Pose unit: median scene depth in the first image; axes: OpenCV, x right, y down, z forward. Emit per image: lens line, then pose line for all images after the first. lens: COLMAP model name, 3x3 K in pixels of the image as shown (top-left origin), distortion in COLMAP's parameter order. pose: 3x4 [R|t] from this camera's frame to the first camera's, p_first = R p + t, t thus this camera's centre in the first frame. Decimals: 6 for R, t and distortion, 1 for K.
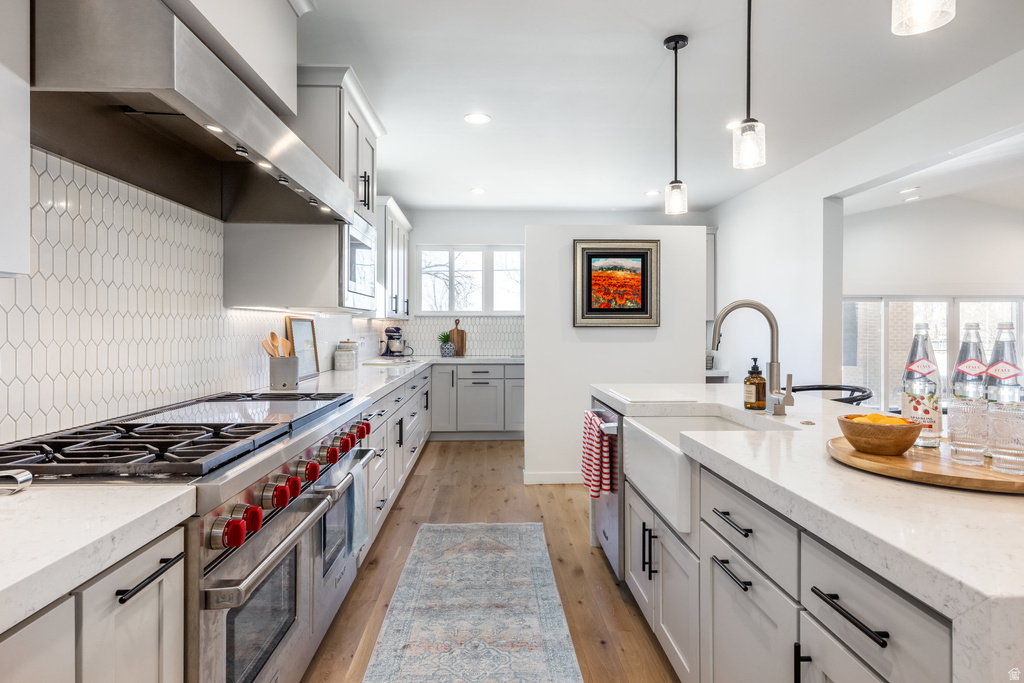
lens RADIAL K [[589.3, 0, 513.9], [0, 589.3, 336.1], [0, 0, 1]] dist [-0.000765, -0.000266]
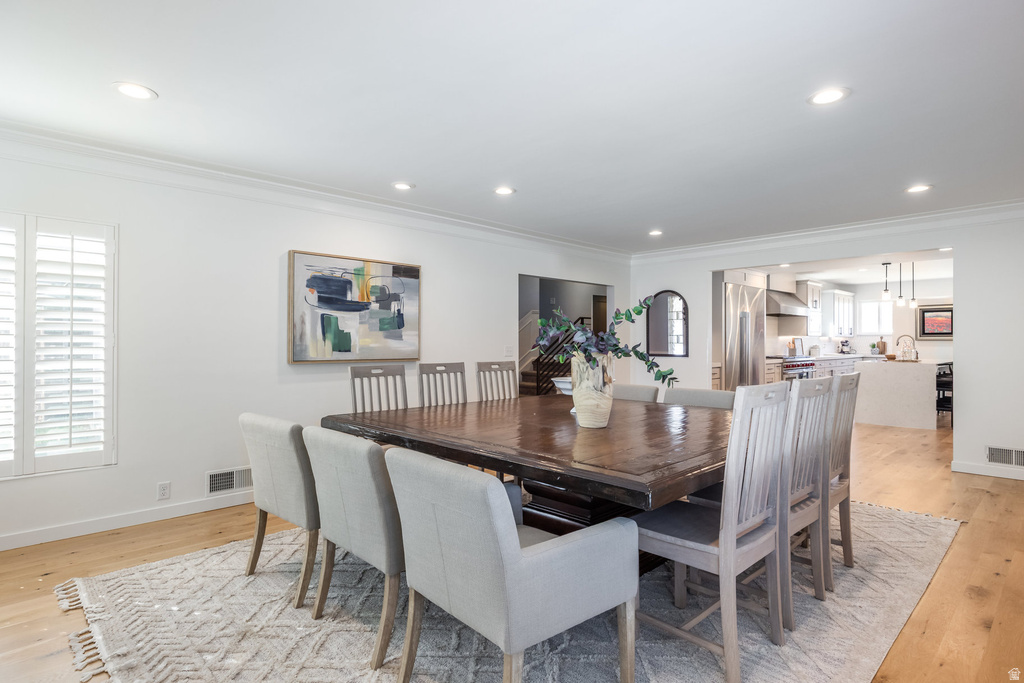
lens RADIAL K [[541.1, 0, 508.1], [0, 541.1, 340.9], [0, 0, 1]] dist [0.025922, 0.000374]
pose [[0.664623, -0.001434, -0.747178, 0.477606], [-0.008636, 0.999917, -0.009601, 0.016608], [0.747129, 0.012833, 0.664555, -1.271015]]
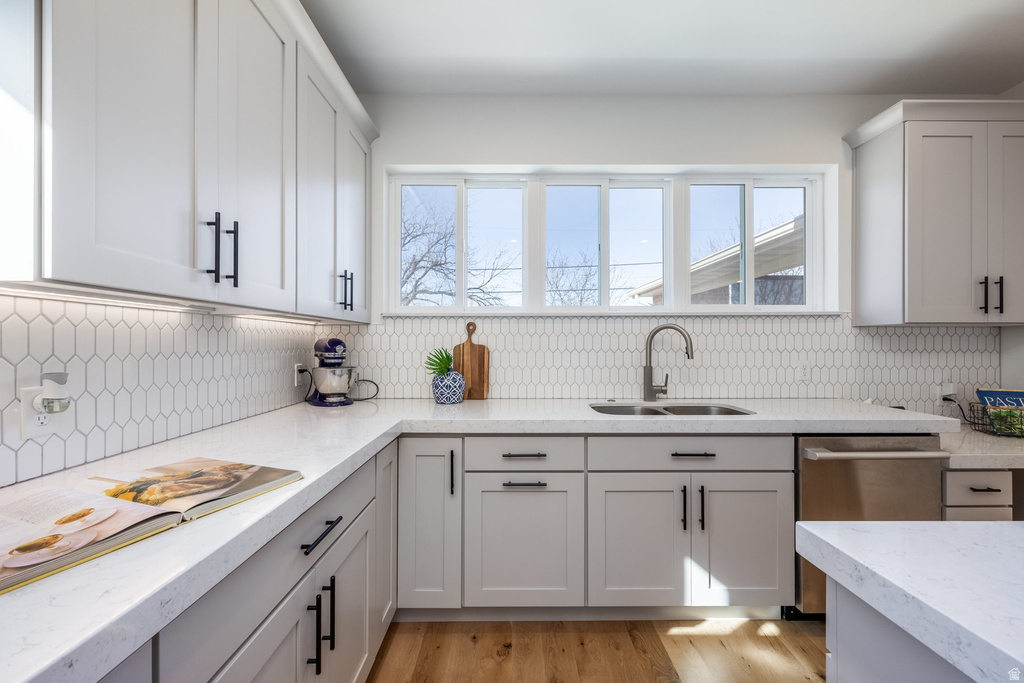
lens RADIAL K [[414.9, 0, 510.1], [0, 414.9, 343.9], [0, 0, 1]] dist [-0.000923, -0.000336]
pose [[0.999026, -0.000003, -0.044121, -0.051658], [-0.000629, 0.999897, -0.014305, -0.006766], [0.044117, 0.014318, 0.998924, 0.690641]]
